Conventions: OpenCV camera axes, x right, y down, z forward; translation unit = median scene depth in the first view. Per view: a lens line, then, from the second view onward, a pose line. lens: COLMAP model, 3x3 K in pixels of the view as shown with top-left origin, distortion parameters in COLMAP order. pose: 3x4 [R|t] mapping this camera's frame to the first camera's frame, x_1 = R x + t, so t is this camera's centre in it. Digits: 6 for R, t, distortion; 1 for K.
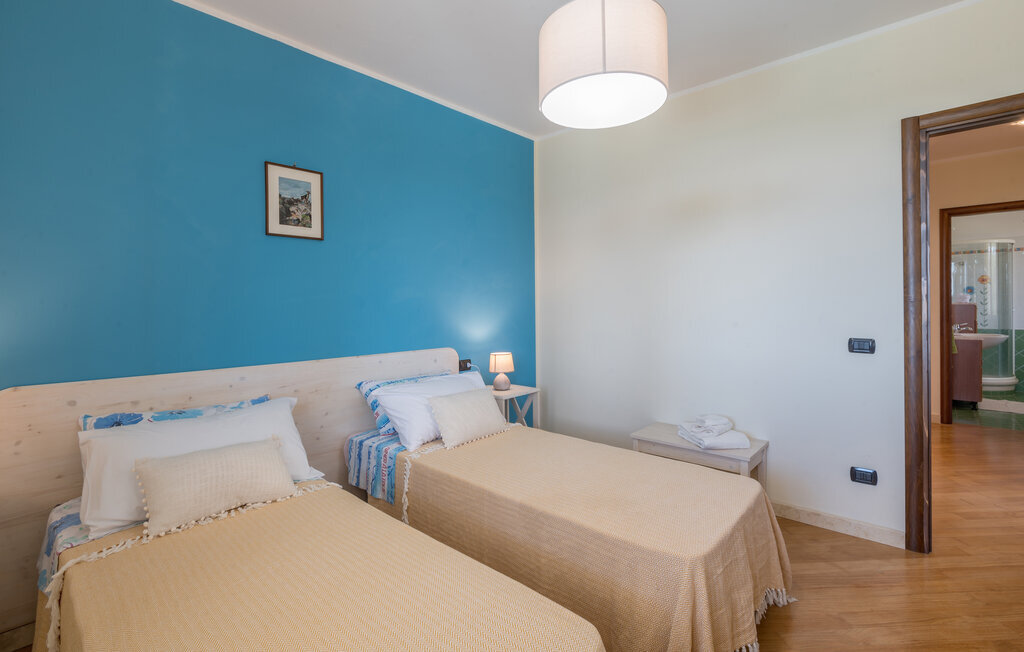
lens RADIAL K [[464.8, 0, 515.0], [0, 464.8, 311.9], [0, 0, 1]] dist [0.000424, -0.000064]
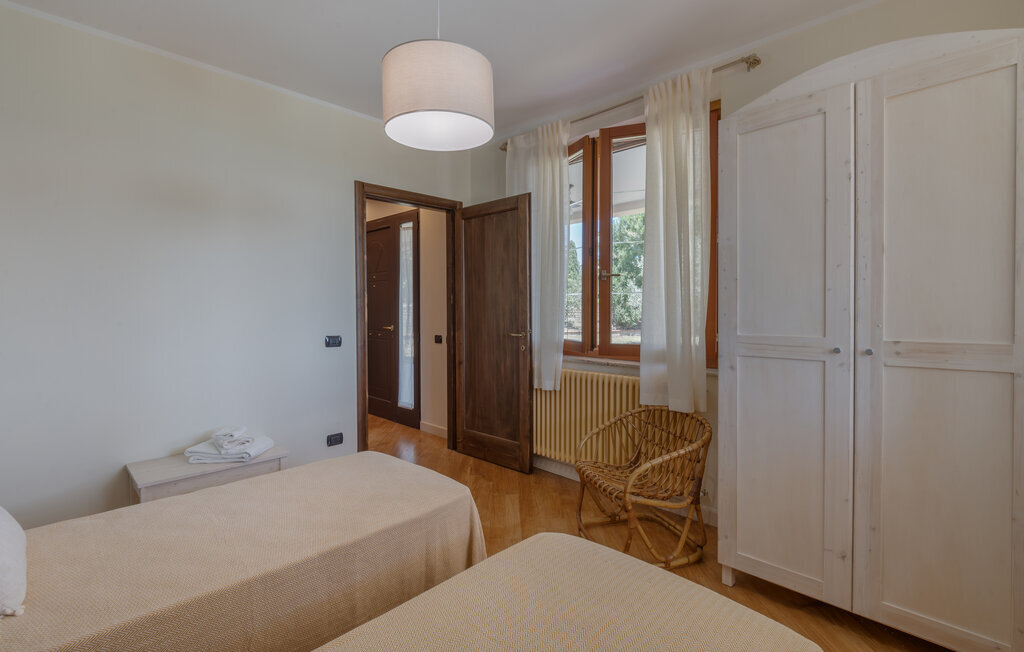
lens RADIAL K [[464.8, 0, 515.0], [0, 464.8, 311.9], [0, 0, 1]] dist [0.000424, -0.000064]
pose [[0.026646, 0.005679, 0.999629, -0.588601], [0.013349, 0.999893, -0.006036, 0.004370], [-0.999556, 0.013504, 0.026568, 0.483228]]
